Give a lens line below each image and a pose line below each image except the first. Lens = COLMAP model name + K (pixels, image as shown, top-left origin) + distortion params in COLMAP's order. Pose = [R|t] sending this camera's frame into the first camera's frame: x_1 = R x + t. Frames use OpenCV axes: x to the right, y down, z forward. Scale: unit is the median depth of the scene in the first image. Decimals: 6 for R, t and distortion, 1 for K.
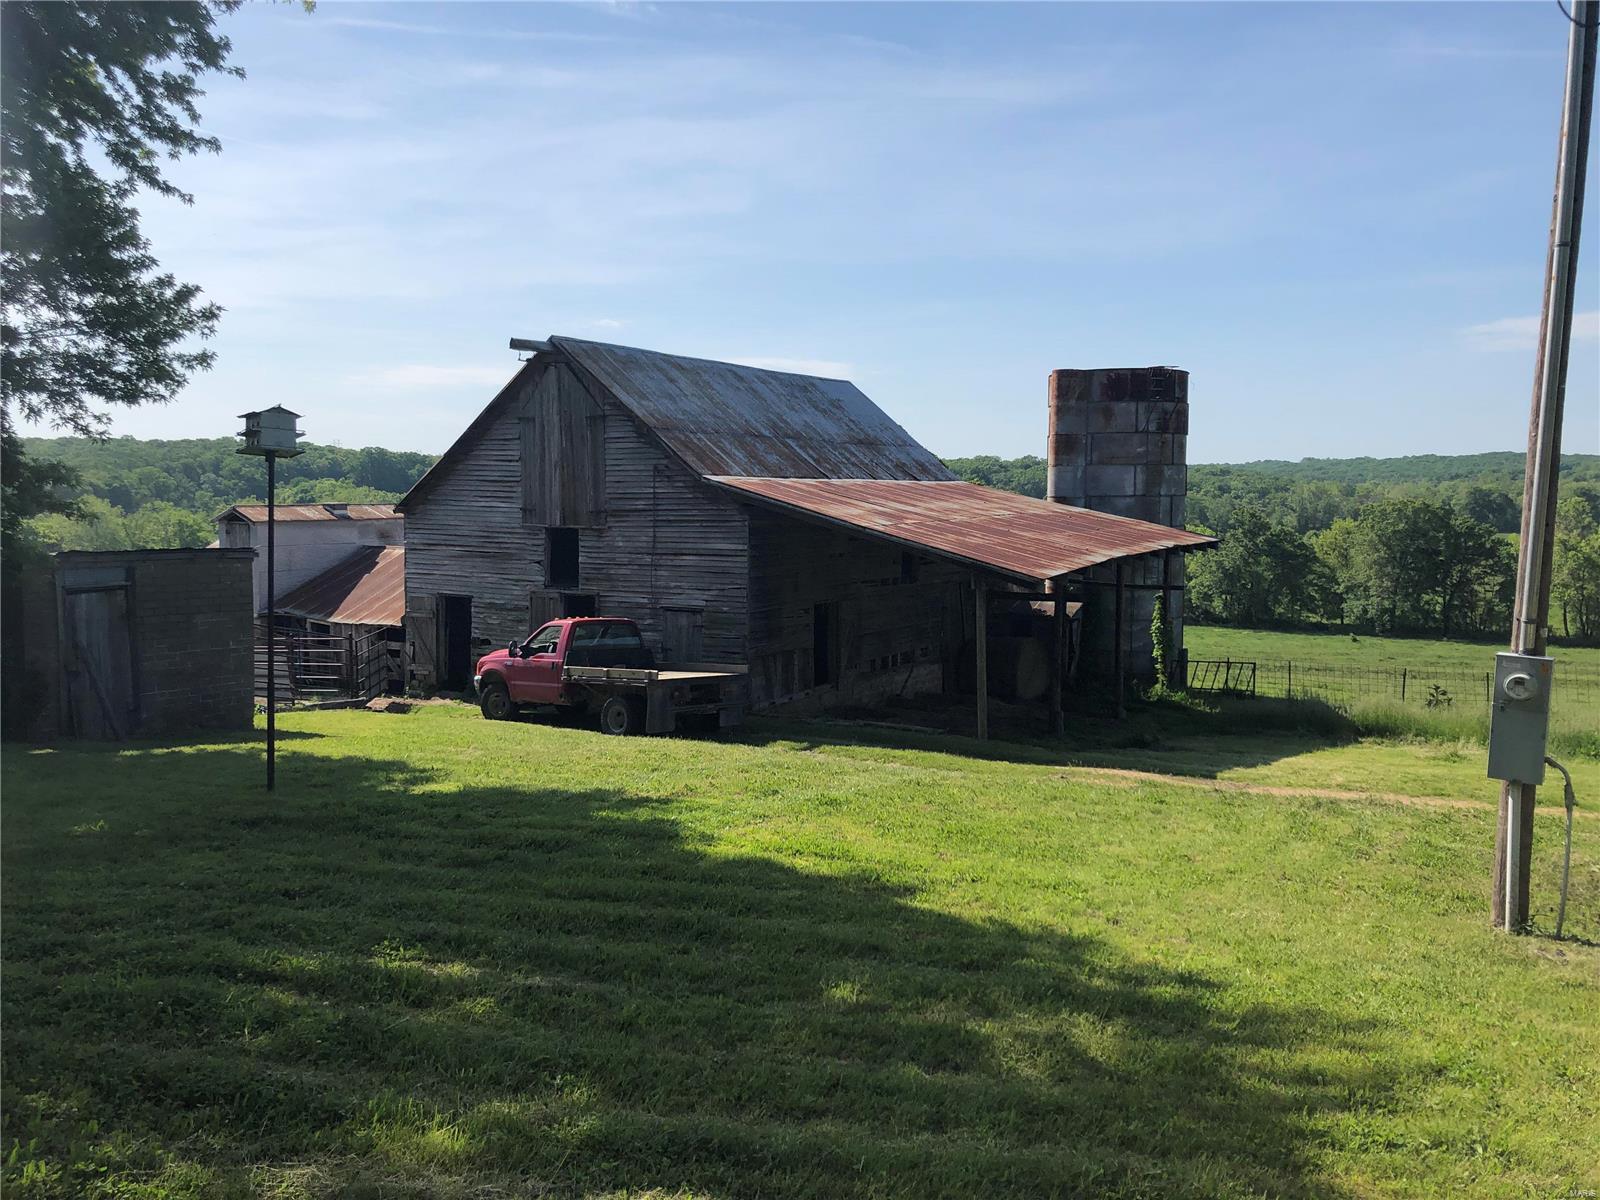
lens RADIAL K [[1291.1, 0, 800.0], [0, 1291.1, 600.0], [0, 0, 1]] dist [0.008433, -0.001938]
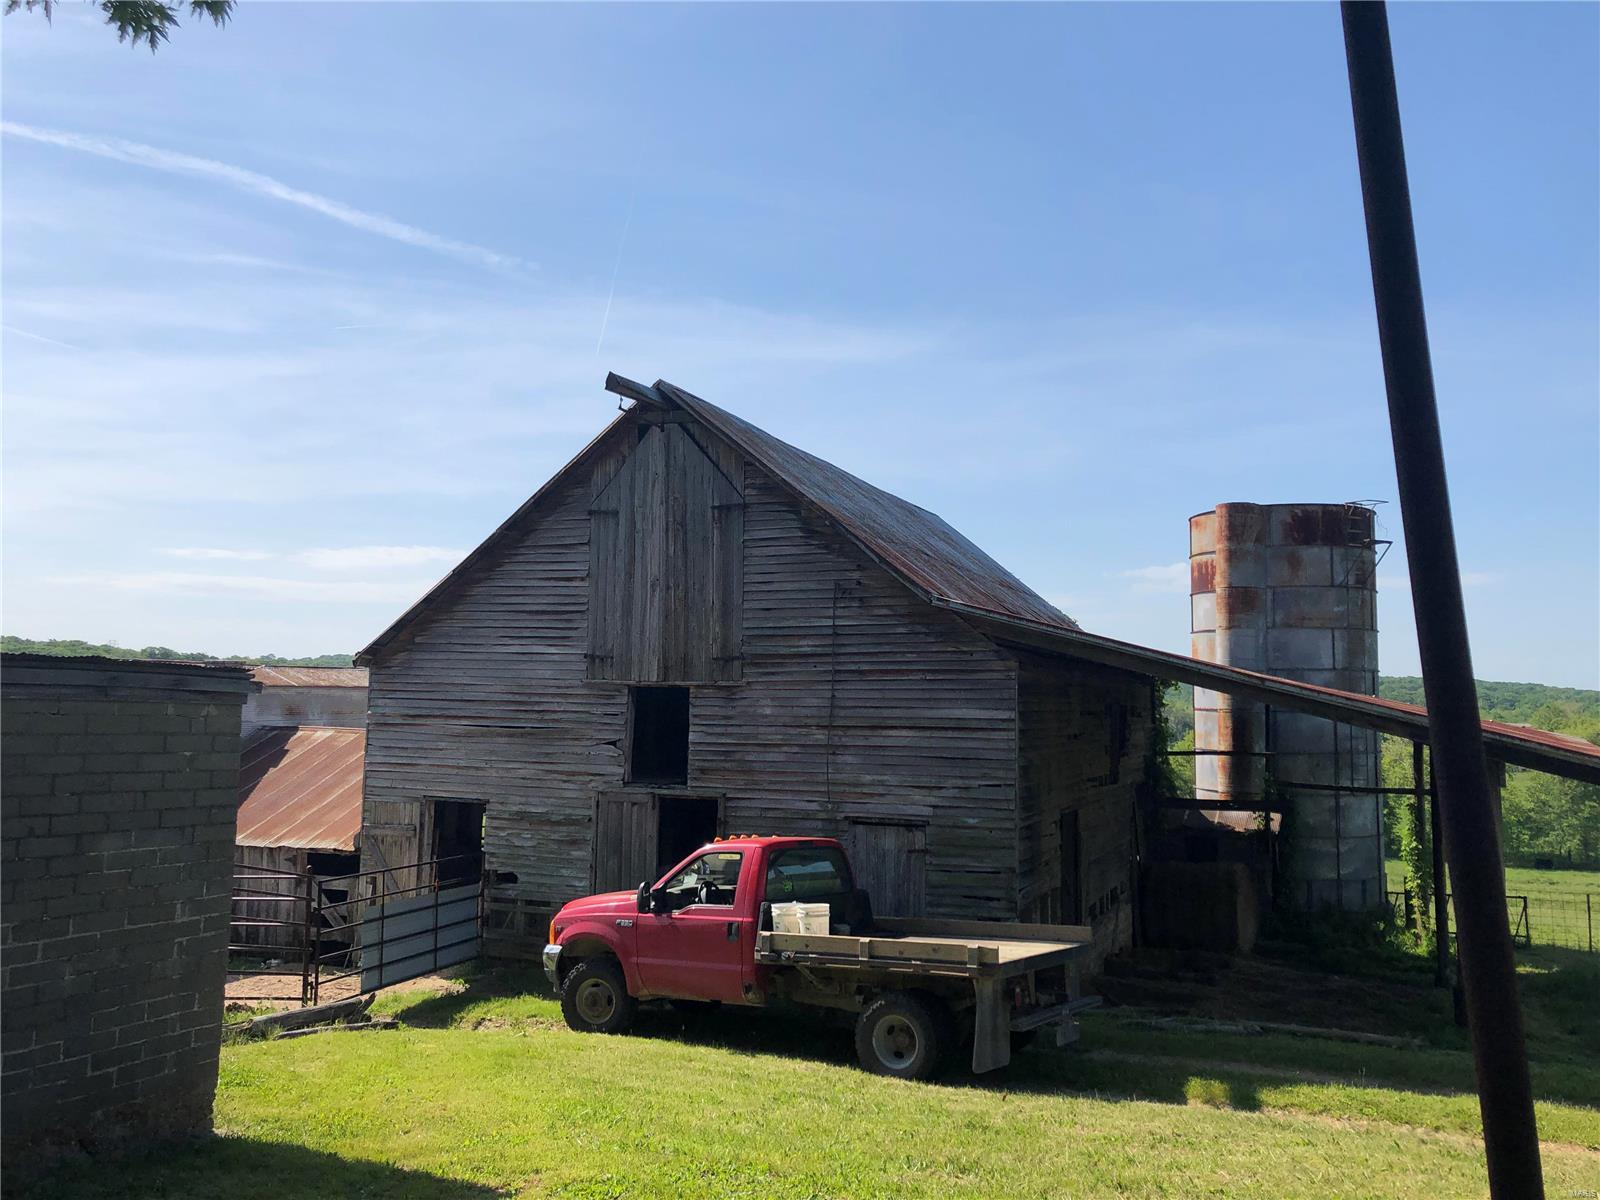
lens RADIAL K [[1330.1, 0, 799.7], [0, 1330.1, 548.8], [0, 0, 1]] dist [0.052931, -0.158724]
pose [[0.992826, 0.024593, 0.117011, -0.195839], [-0.001141, 0.980523, -0.196401, 0.004499], [-0.119563, 0.194859, 0.973517, 0.367492]]
